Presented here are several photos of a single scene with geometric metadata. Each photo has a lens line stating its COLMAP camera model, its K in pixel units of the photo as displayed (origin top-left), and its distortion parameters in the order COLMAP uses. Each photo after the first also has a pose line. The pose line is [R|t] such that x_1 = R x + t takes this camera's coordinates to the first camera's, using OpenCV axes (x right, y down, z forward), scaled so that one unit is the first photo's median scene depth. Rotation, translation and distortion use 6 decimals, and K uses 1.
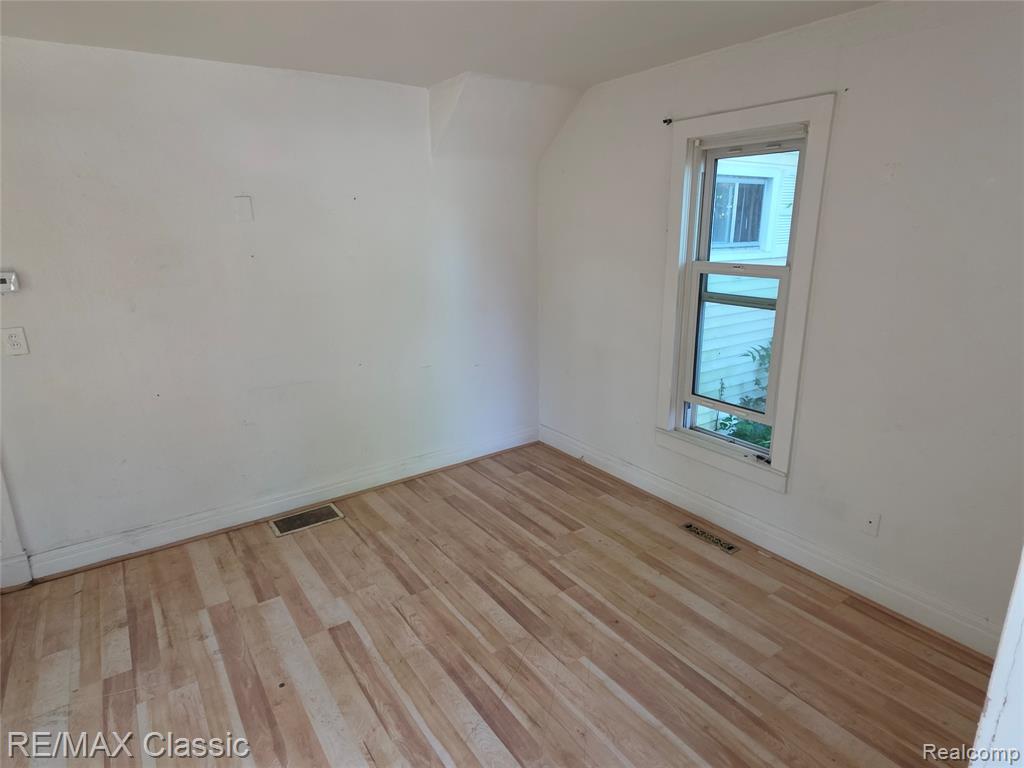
lens RADIAL K [[583.8, 0, 511.3], [0, 583.8, 383.8], [0, 0, 1]] dist [0.000024, 0.000166]
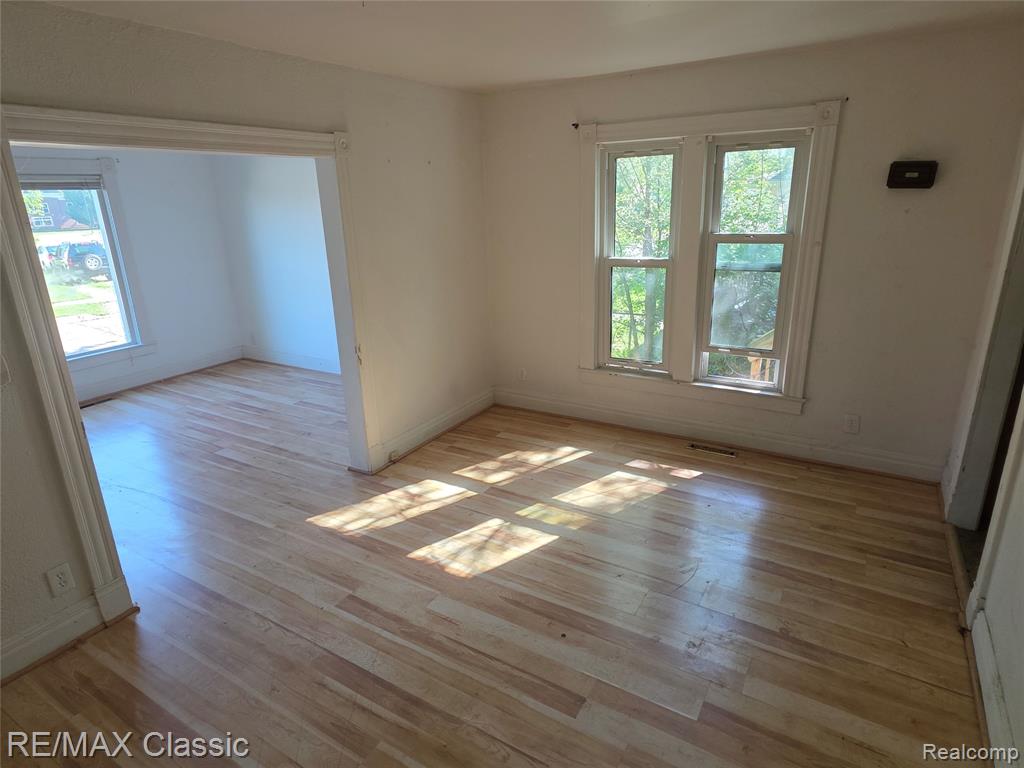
lens RADIAL K [[583.8, 0, 511.9], [0, 583.8, 381.4], [0, 0, 1]] dist [0.000024, 0.000166]
pose [[-0.916027, 0.152487, -0.371001, 0.027805], [-0.071860, 0.847573, 0.525791, -0.448424], [0.394627, 0.508299, -0.765442, 1.537574]]
